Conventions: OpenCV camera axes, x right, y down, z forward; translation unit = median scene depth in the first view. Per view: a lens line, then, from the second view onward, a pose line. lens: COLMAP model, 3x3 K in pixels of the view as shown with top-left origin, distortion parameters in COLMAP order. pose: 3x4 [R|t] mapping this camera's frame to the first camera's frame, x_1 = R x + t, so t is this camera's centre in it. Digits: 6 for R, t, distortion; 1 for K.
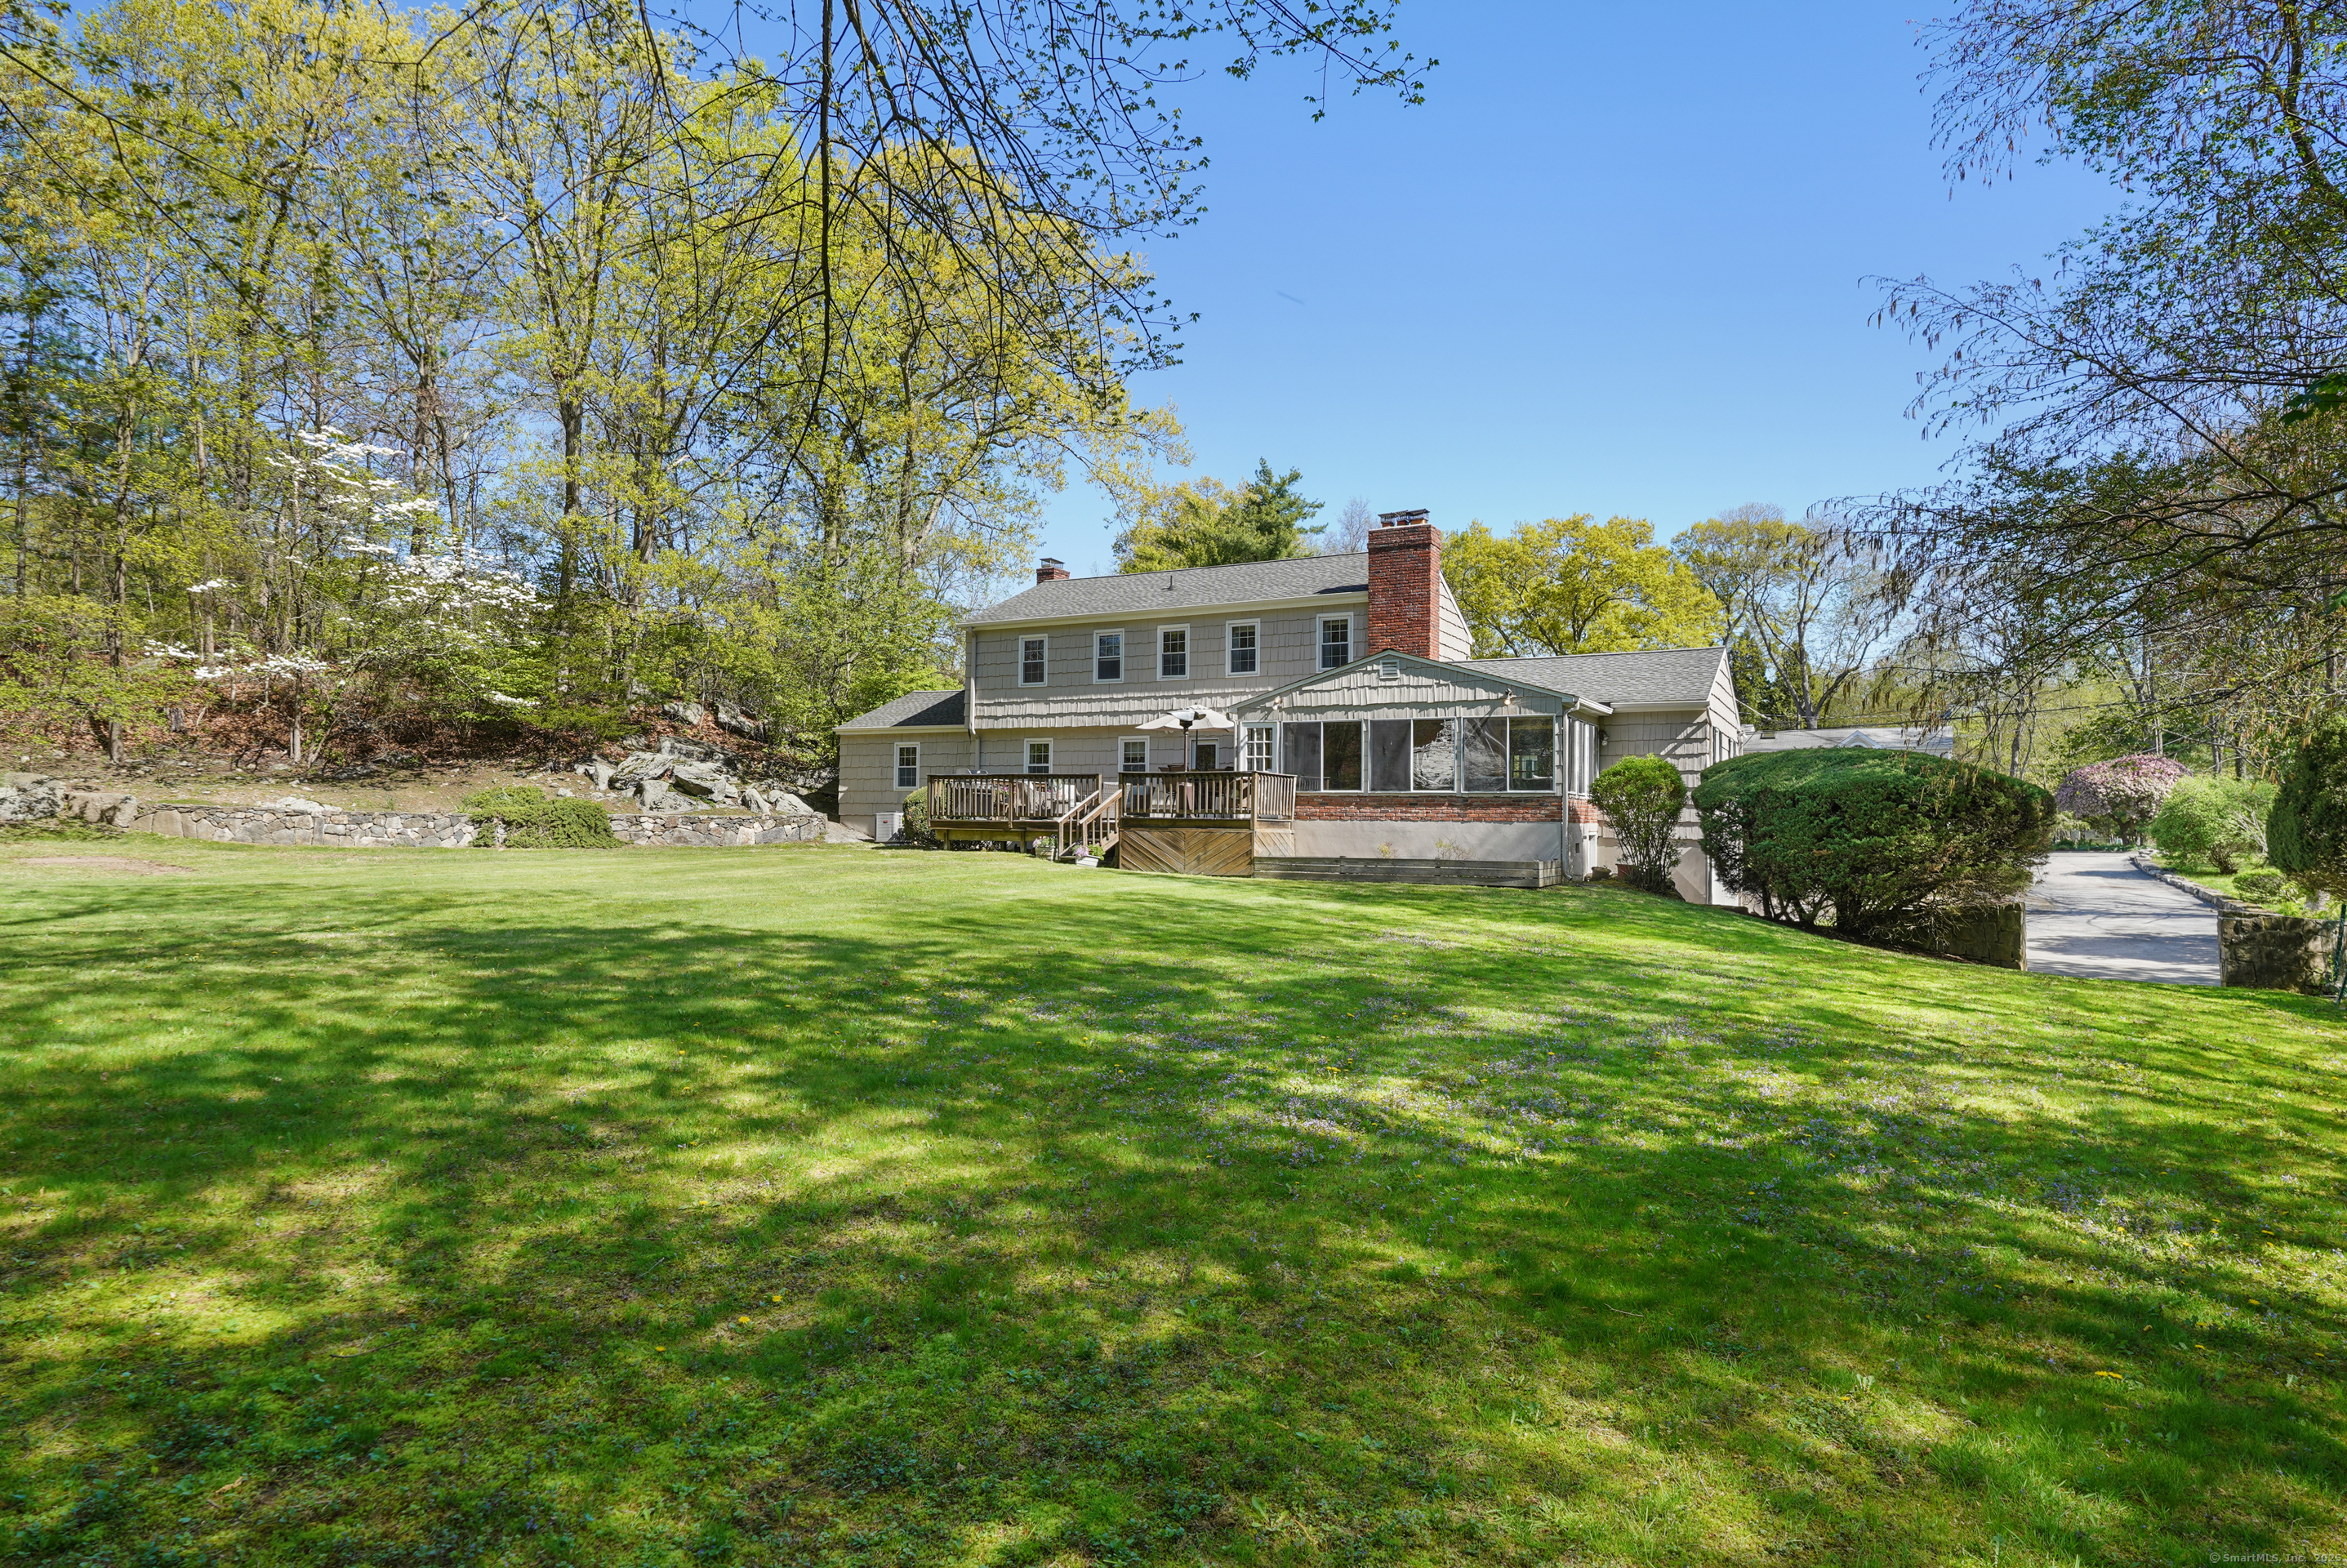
lens RADIAL K [[1303.7, 0, 1173.5], [0, 1303.7, 784.0], [0, 0, 1]] dist [0.000246, 0.000053]
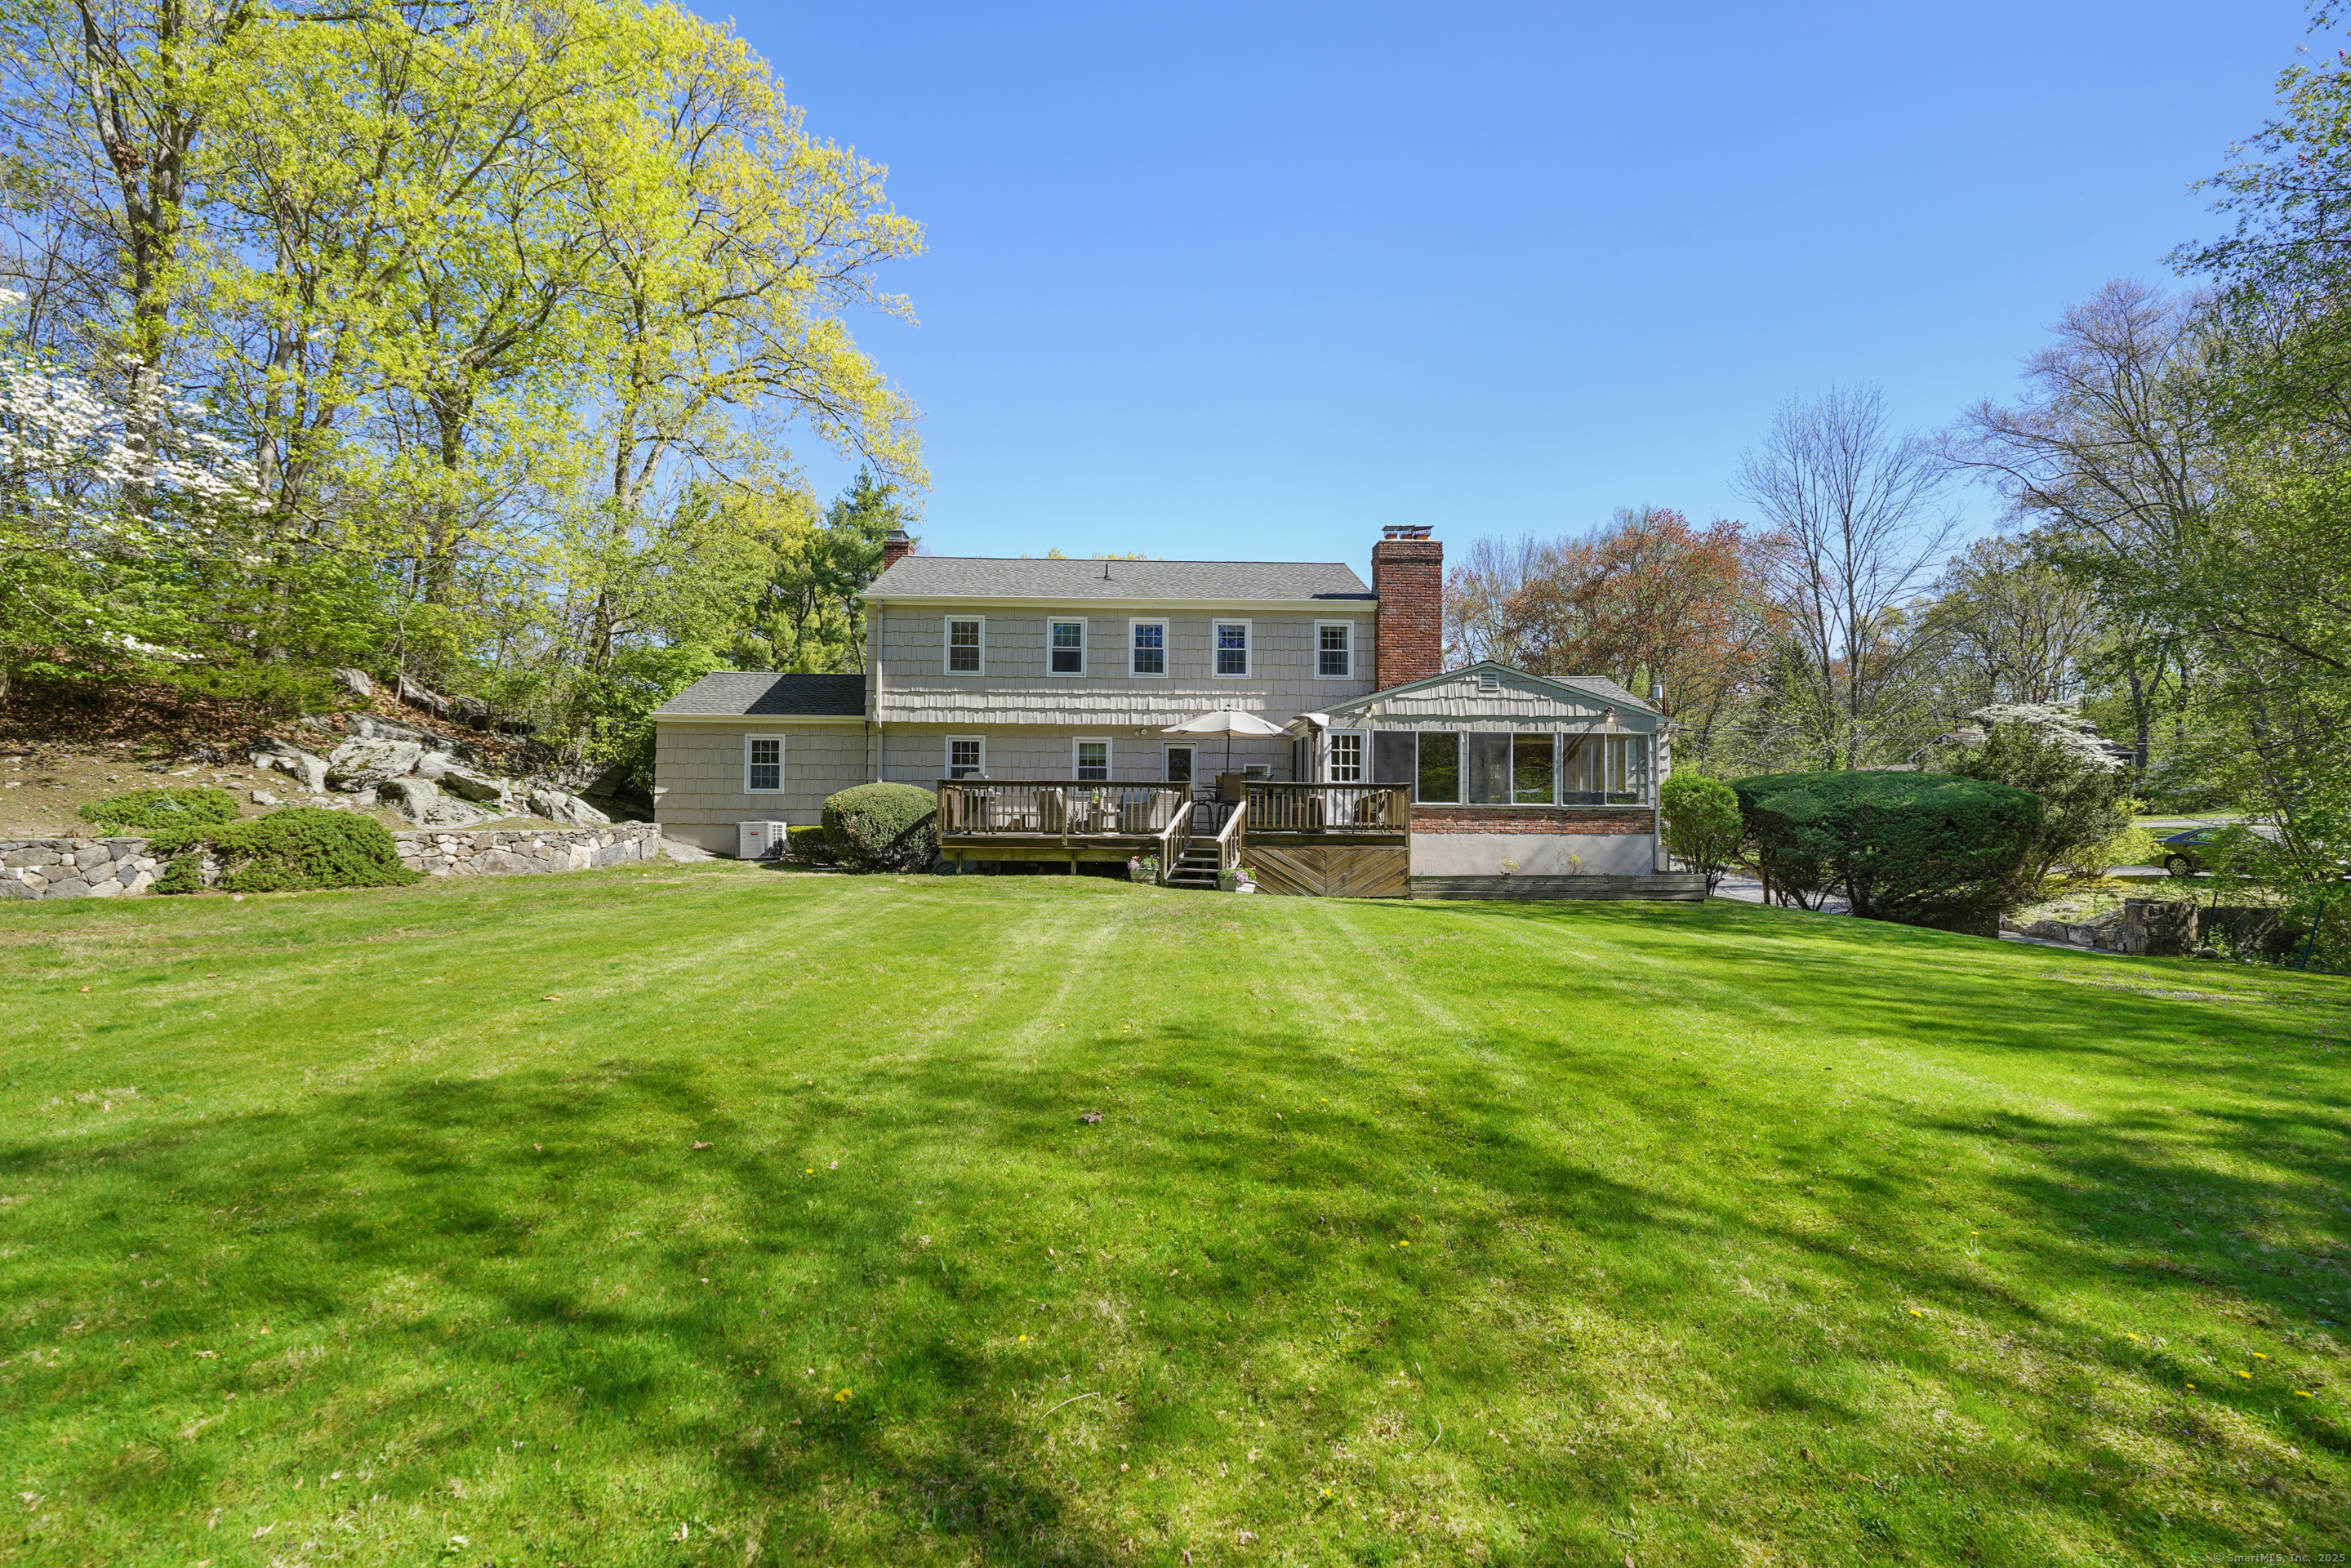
lens RADIAL K [[1070.0, 0, 1175.5], [0, 1070.0, 784.0], [0, 0, 1]] dist [-0.000735, -0.000092]
pose [[0.865326, 0.006949, 0.501161, -0.405520], [-0.012430, 0.999894, 0.007599, -0.011622], [-0.501055, -0.012805, 0.865321, 0.372442]]
